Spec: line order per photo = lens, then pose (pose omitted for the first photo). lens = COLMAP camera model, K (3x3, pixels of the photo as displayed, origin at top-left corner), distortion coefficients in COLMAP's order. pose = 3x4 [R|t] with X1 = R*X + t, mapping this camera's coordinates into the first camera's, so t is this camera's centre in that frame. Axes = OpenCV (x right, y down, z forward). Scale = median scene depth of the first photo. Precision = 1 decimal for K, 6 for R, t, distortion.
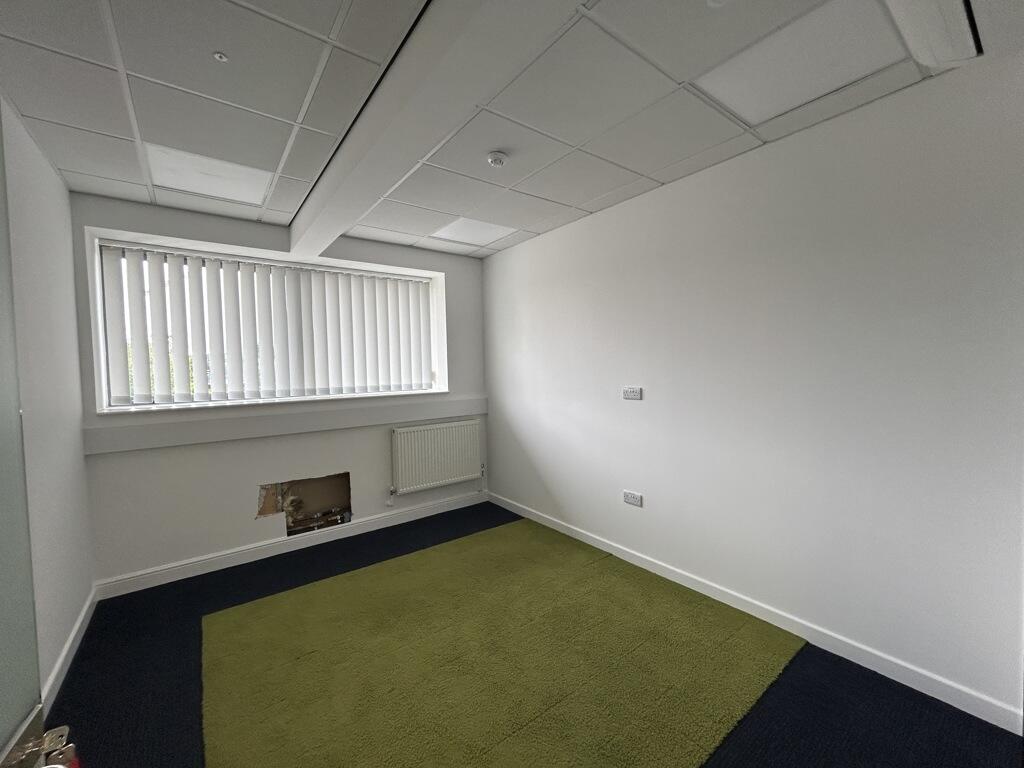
lens RADIAL K [[412.5, 0, 512.6], [0, 412.5, 381.3], [0, 0, 1]] dist [-0.001642, 0.000082]
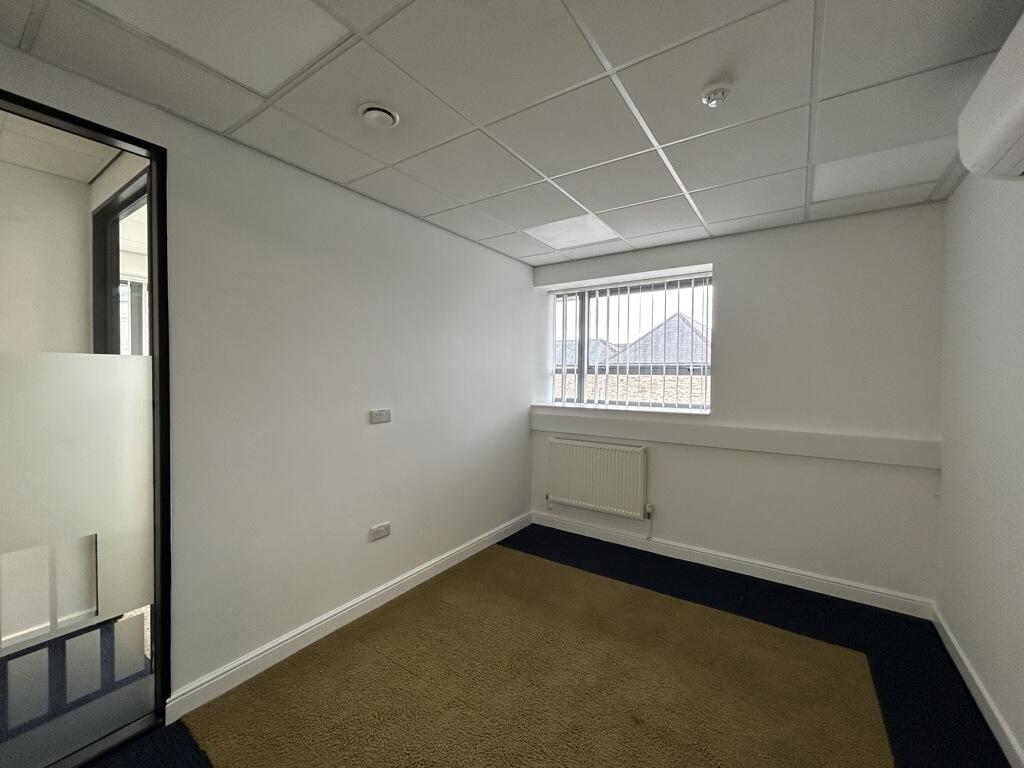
lens RADIAL K [[416.1, 0, 502.8], [0, 416.1, 385.3], [0, 0, 1]] dist [0.026864, 0.000004]
pose [[0.313187, 0.041414, -0.948788, 0.470163], [-0.056985, 0.998068, 0.024755, -0.026656], [0.947980, 0.046314, 0.314942, 0.375422]]
